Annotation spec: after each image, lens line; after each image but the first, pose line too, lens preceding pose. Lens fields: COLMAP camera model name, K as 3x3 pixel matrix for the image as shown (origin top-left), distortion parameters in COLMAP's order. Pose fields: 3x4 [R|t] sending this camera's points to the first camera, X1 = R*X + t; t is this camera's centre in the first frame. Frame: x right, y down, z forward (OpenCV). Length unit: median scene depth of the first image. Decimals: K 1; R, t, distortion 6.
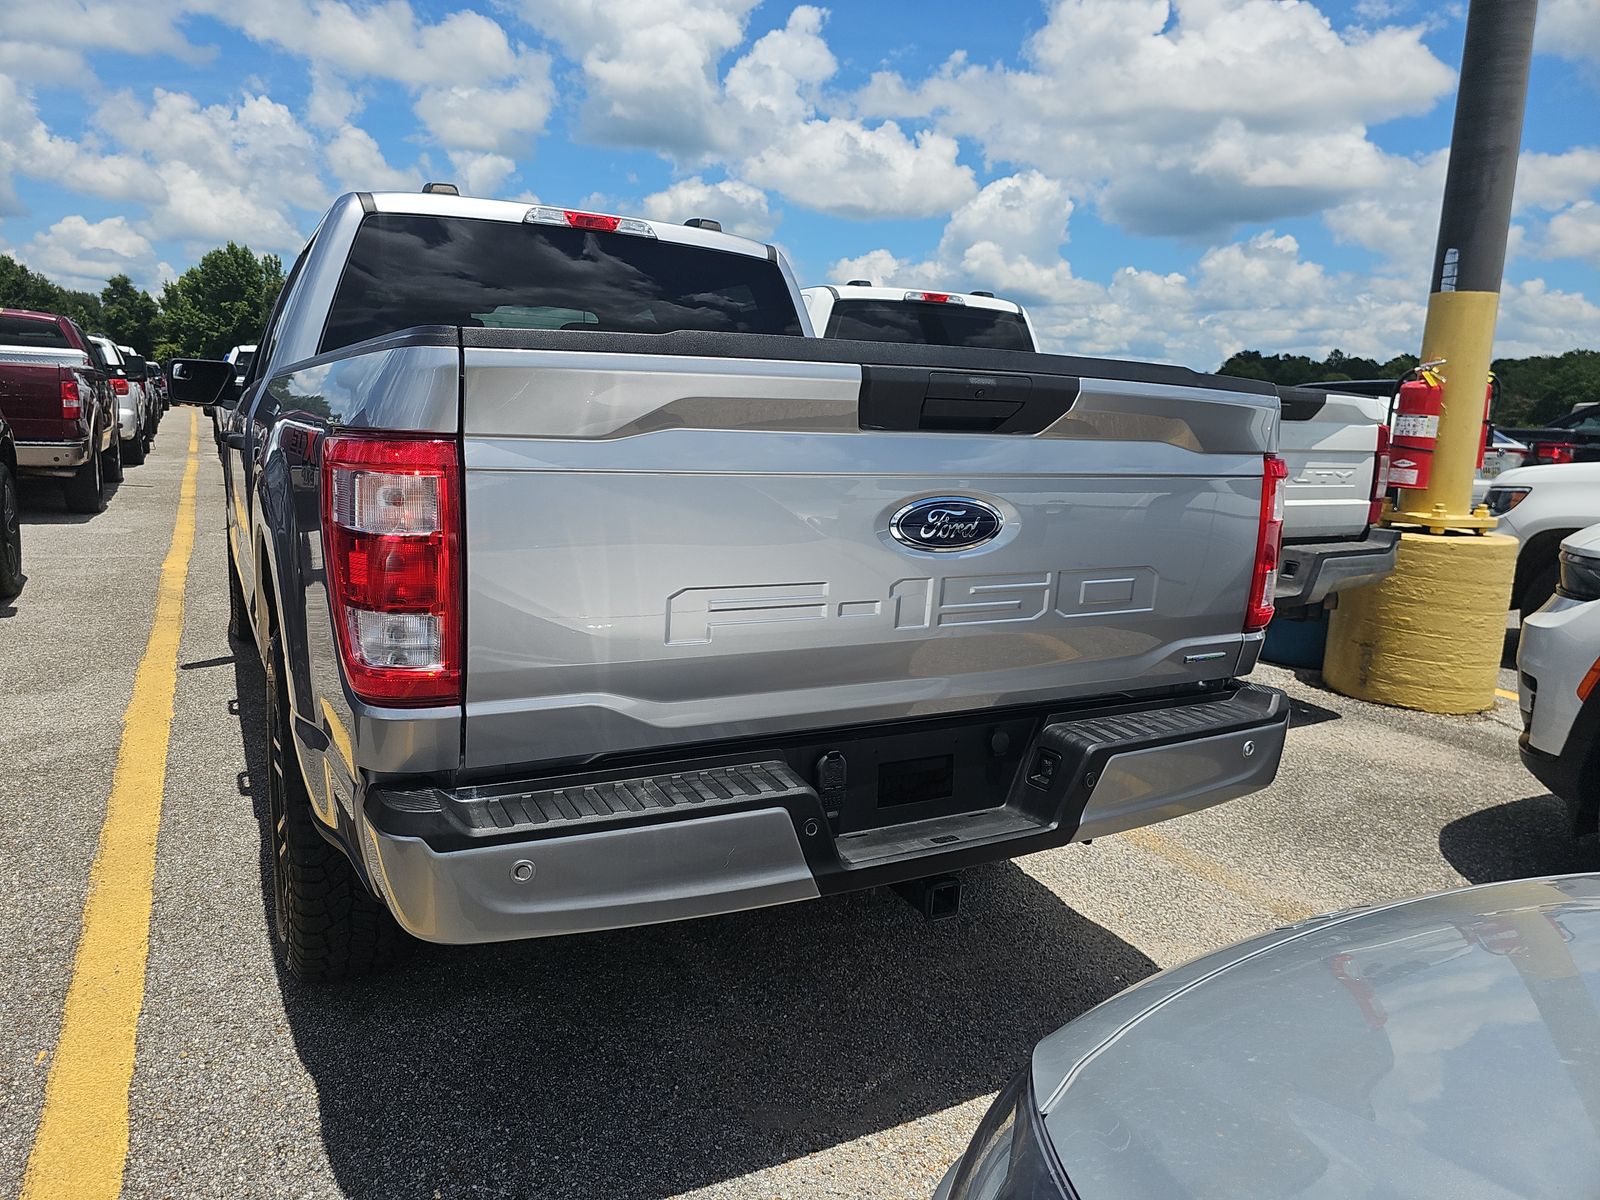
lens RADIAL K [[1058.8, 0, 776.1], [0, 1058.8, 596.6], [0, 0, 1]] dist [0.034902, -0.043127]
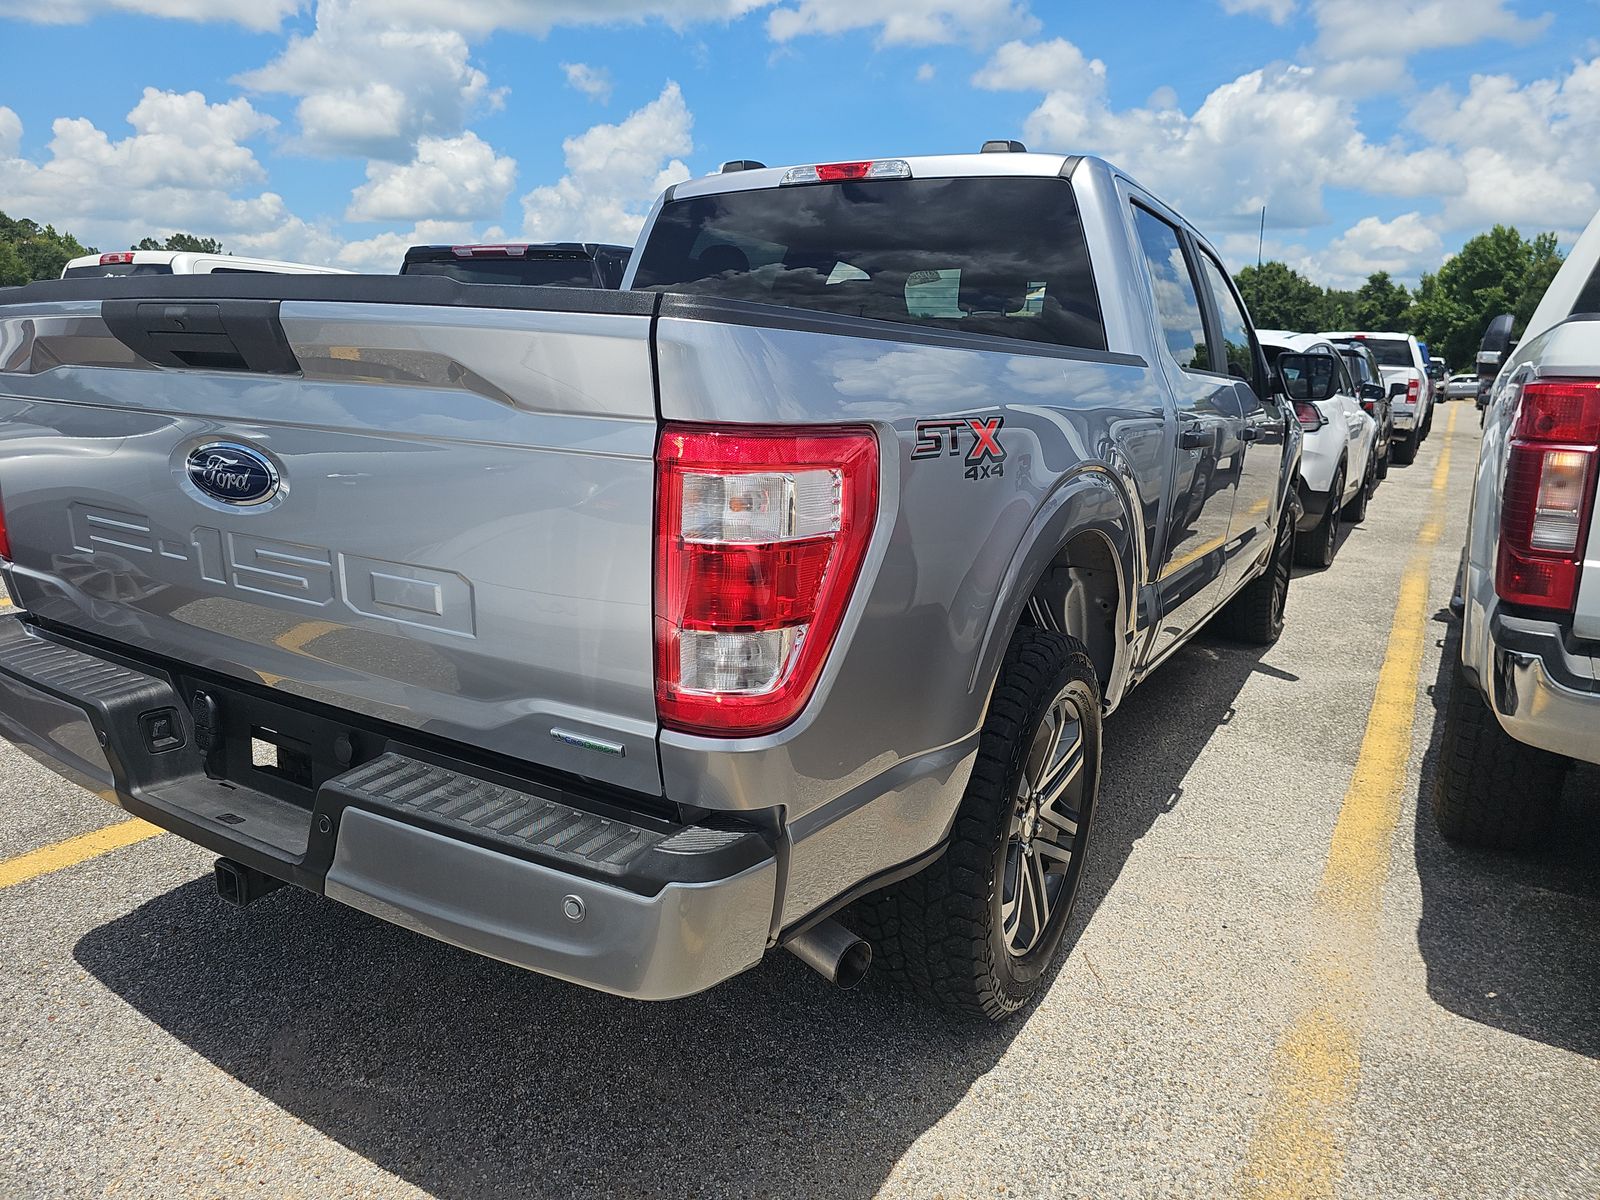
lens RADIAL K [[1058.8, 0, 807.1], [0, 1058.8, 585.0], [0, 0, 1]] dist [0.034902, -0.043127]
pose [[0.510984, 0.155033, -0.845494, 0.338317], [-0.158692, 0.983708, 0.084469, -0.036808], [0.844815, 0.091011, 0.527262, 0.268051]]
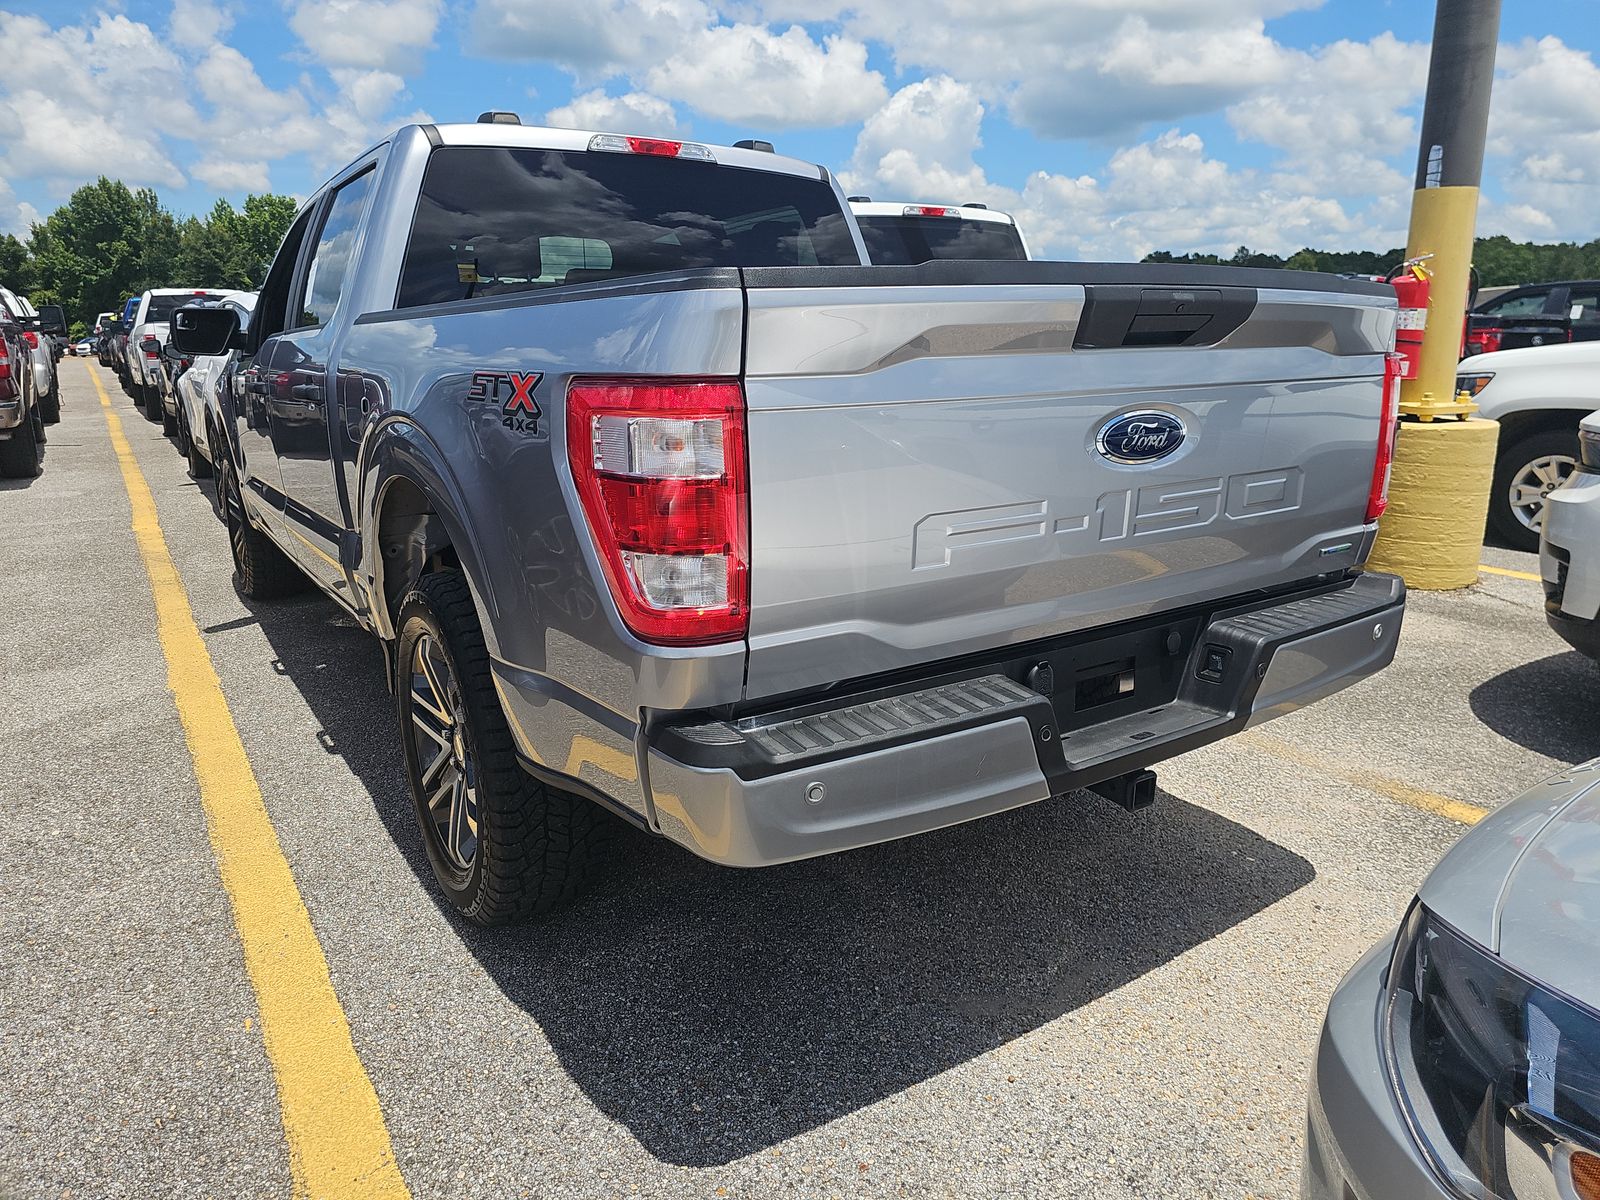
lens RADIAL K [[1058.8, 0, 807.7], [0, 1058.8, 586.2], [0, 0, 1]] dist [0.034902, -0.043127]
pose [[0.993947, -0.067678, 0.086540, -0.075610], [0.062055, 0.995882, 0.066097, -0.003327], [-0.090657, -0.060327, 0.994053, -0.005658]]
